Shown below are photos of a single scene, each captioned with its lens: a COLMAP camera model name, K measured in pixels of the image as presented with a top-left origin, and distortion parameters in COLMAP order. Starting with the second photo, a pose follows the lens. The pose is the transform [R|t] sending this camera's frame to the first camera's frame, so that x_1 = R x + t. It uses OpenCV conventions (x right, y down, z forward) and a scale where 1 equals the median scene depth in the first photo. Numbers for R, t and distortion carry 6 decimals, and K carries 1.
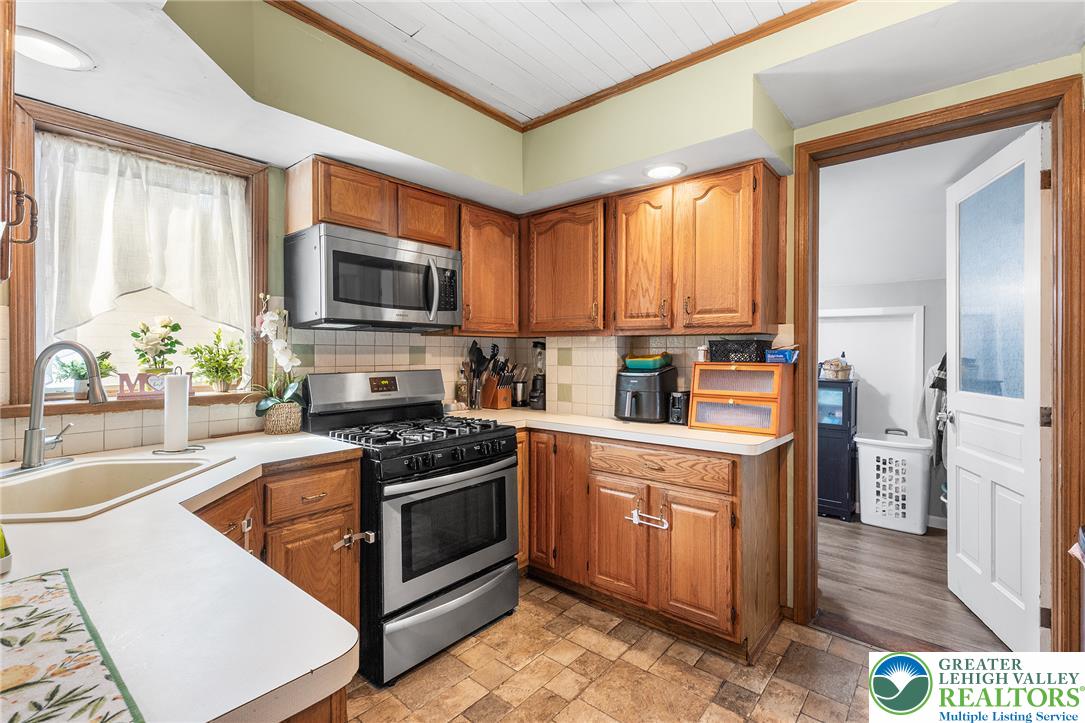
lens RADIAL K [[493.6, 0, 540.8], [0, 493.6, 358.0], [0, 0, 1]] dist [0.000541, 0.000020]
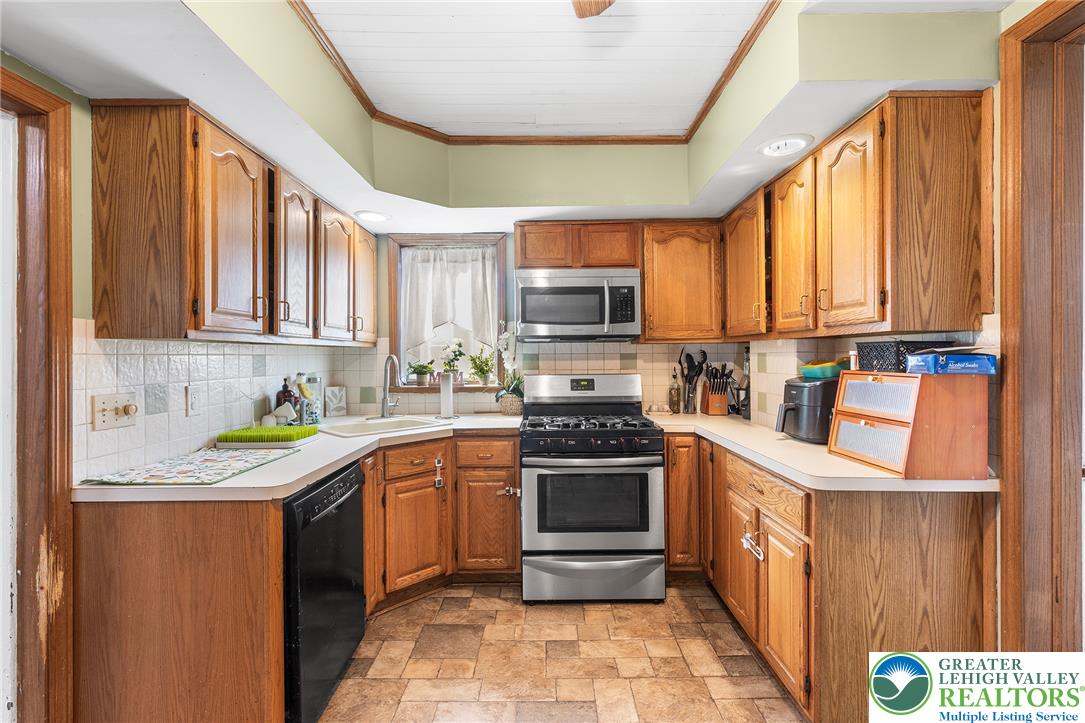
lens RADIAL K [[493.6, 0, 539.6], [0, 493.6, 362.1], [0, 0, 1]] dist [0.000541, 0.000020]
pose [[0.635662, 0.001672, -0.771966, 0.614866], [-0.000785, 0.999999, 0.001520, -0.006099], [0.771967, -0.000360, 0.635662, 0.126717]]
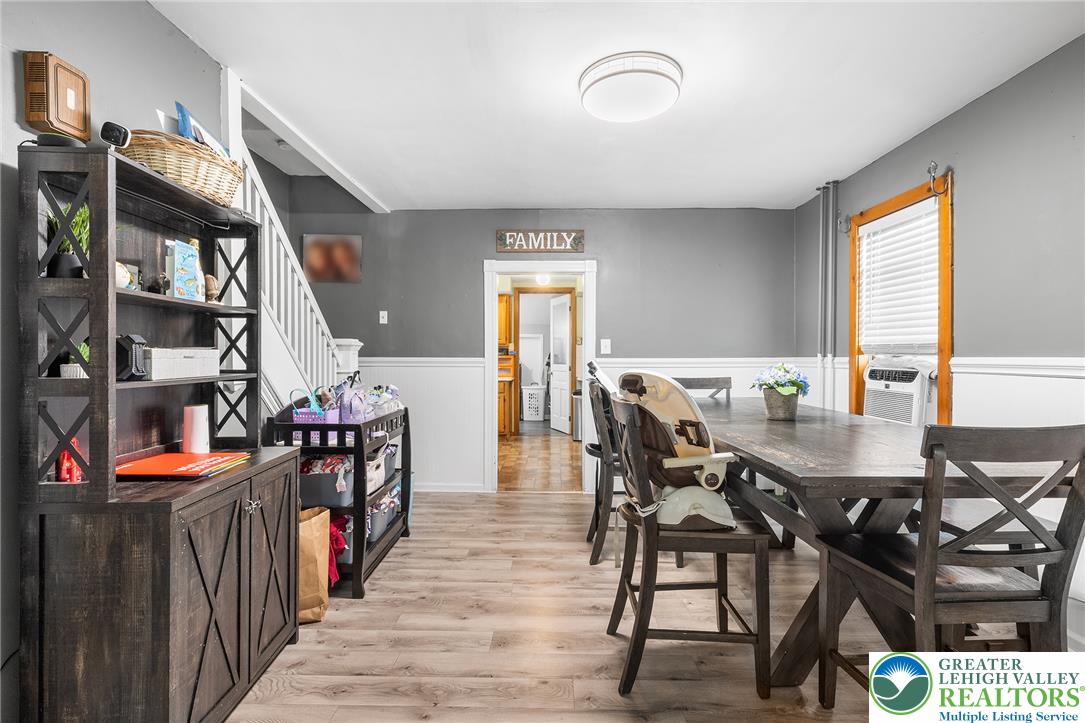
lens RADIAL K [[493.6, 0, 546.6], [0, 493.6, 358.1], [0, 0, 1]] dist [0.000541, 0.000020]
pose [[0.772902, -0.001583, 0.634524, -1.429700], [0.000284, 0.999998, 0.002149, 0.020771], [-0.634526, -0.001481, 0.772900, -1.695072]]
